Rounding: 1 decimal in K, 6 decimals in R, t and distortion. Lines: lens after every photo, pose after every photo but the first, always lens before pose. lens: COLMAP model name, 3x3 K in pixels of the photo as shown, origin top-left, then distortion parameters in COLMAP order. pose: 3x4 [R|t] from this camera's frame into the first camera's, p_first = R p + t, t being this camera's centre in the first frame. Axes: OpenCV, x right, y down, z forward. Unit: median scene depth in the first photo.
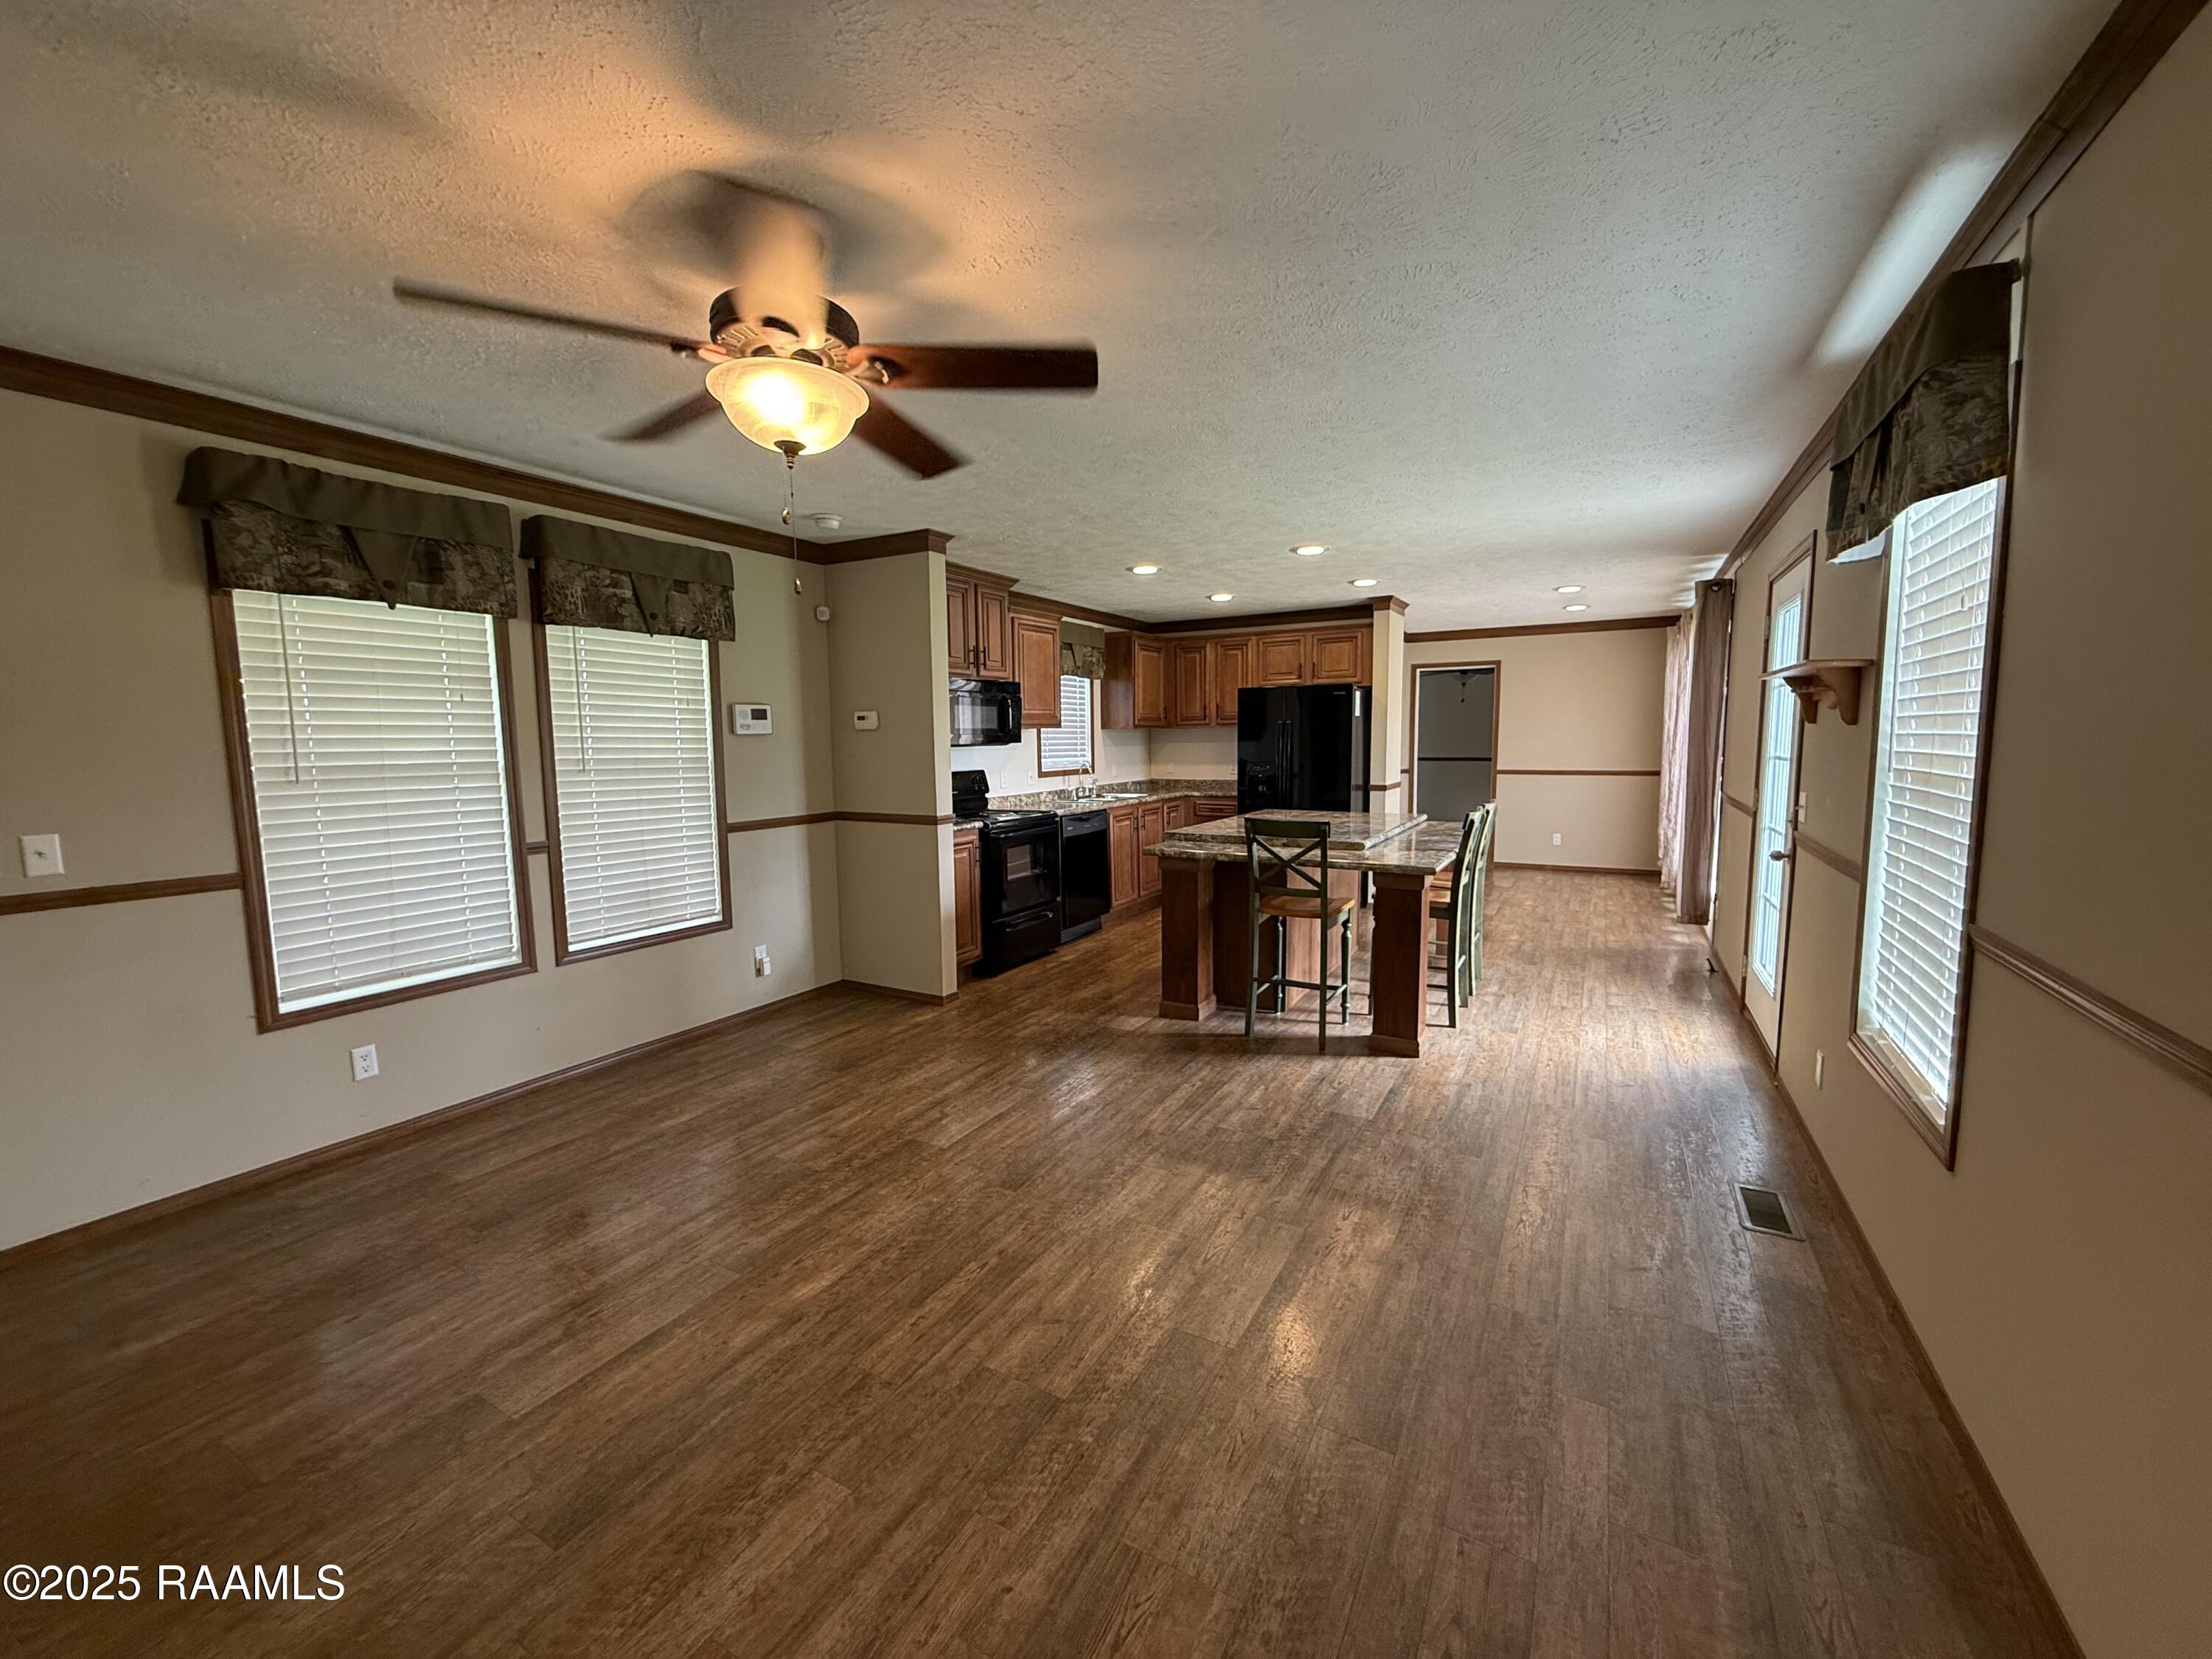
lens RADIAL K [[899.2, 0, 1106.0], [0, 899.2, 829.5], [0, 0, 1]] dist [0.013918, 0.000144]
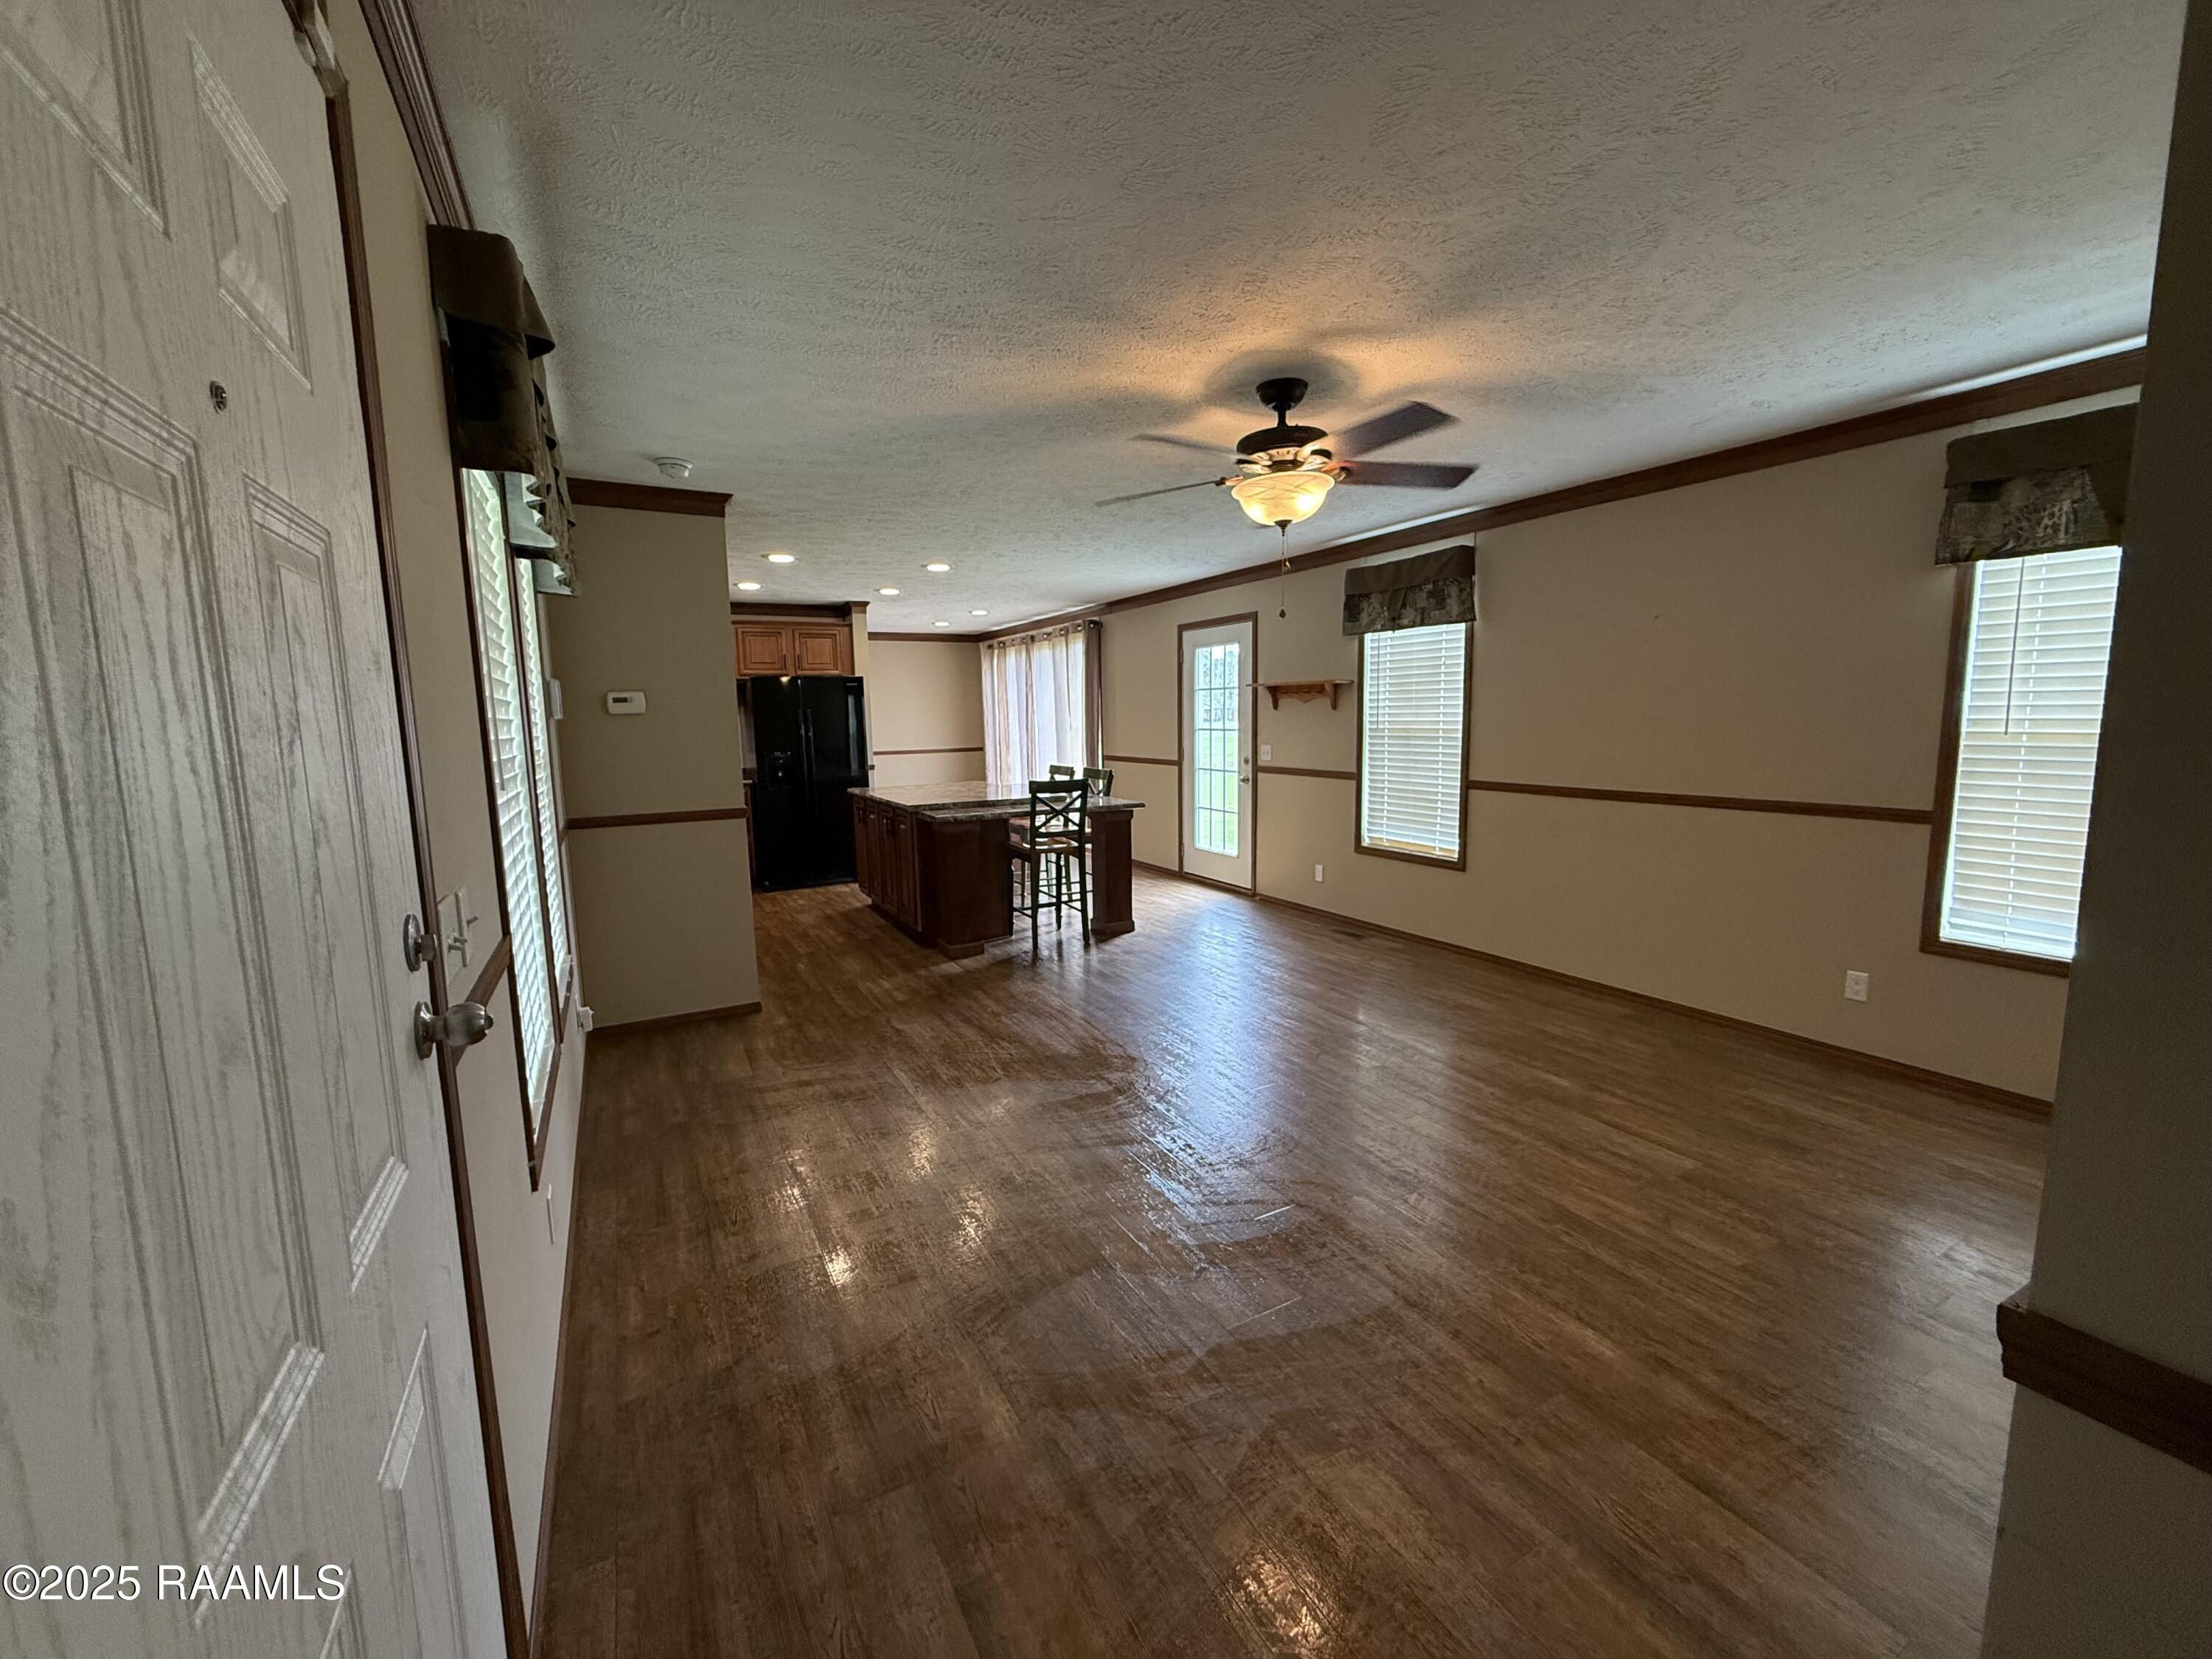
lens RADIAL K [[899.2, 0, 1106.0], [0, 899.2, 829.5], [0, 0, 1]] dist [0.013918, 0.000144]
pose [[0.528501, -0.115672, 0.841015, -0.530961], [0.103429, 0.992067, 0.071452, -0.016610], [-0.842609, 0.049223, 0.536272, 0.124333]]
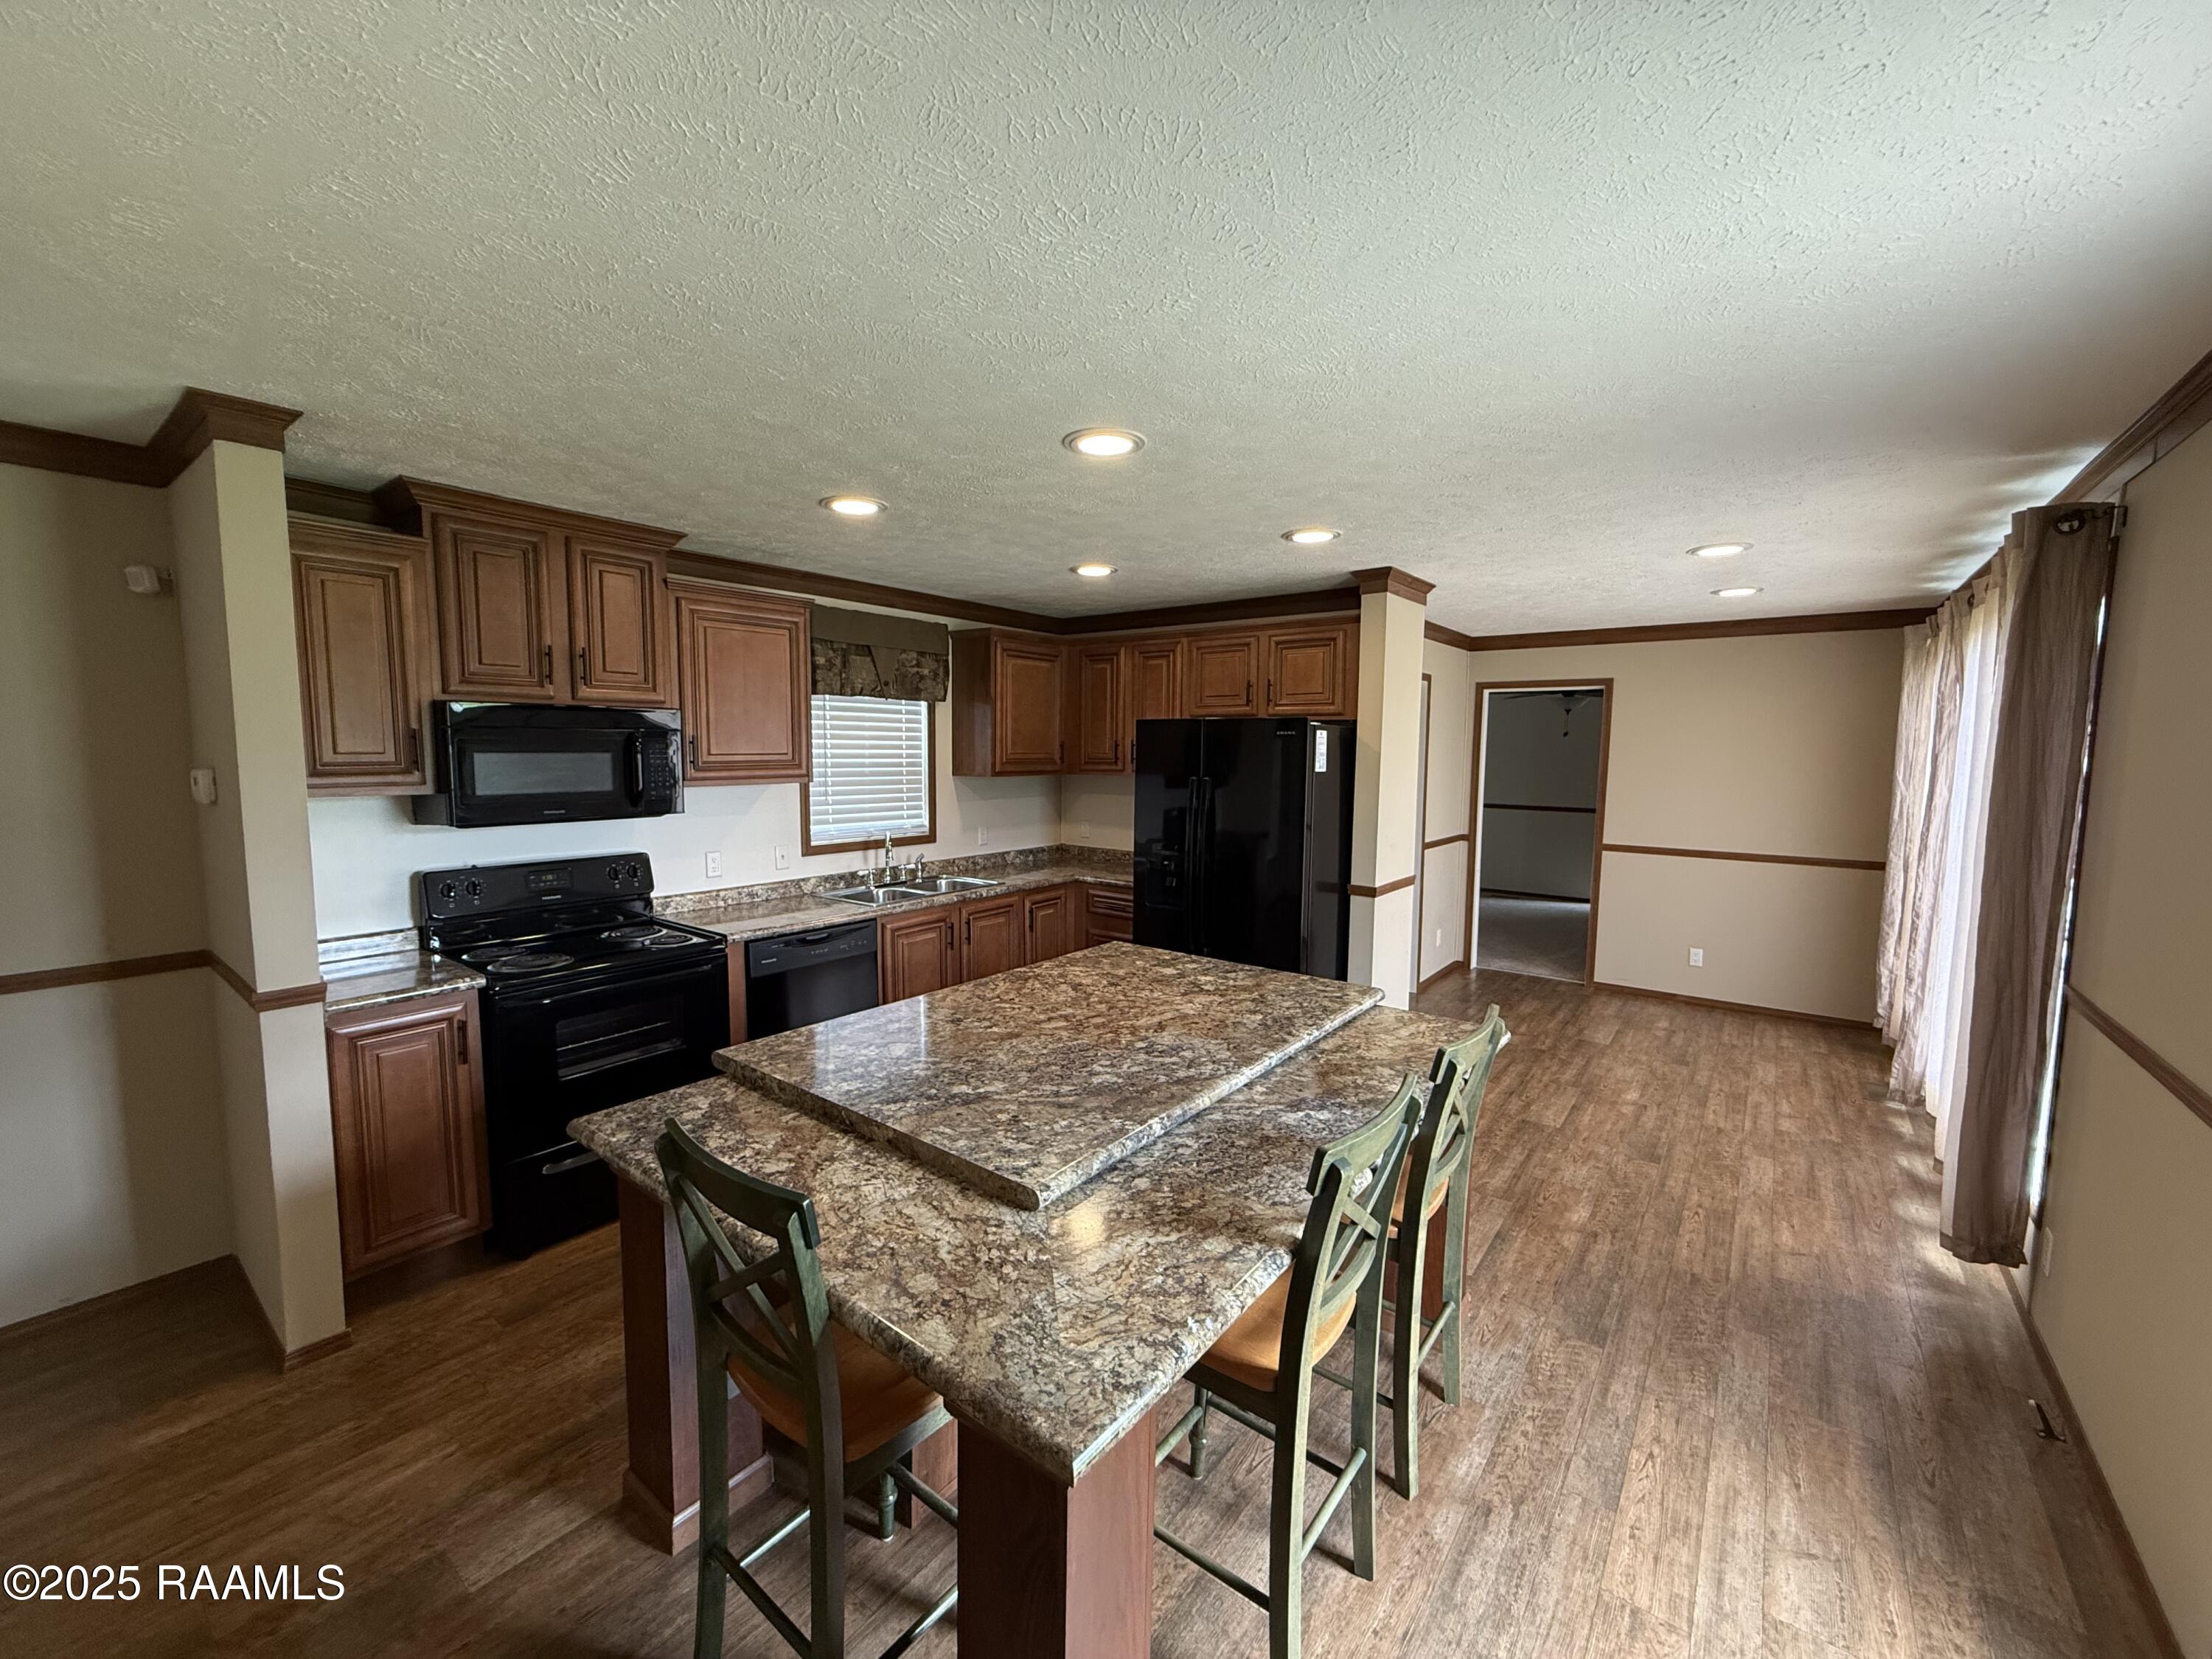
lens RADIAL K [[885.5, 0, 1103.8], [0, 885.5, 824.5], [0, 0, 1]] dist [0.000832, 0.000129]
pose [[0.988365, 0.034927, -0.148036, 0.221152], [-0.036874, 0.999266, -0.010428, -0.078856], [0.147564, 0.015765, 0.988927, 0.400681]]
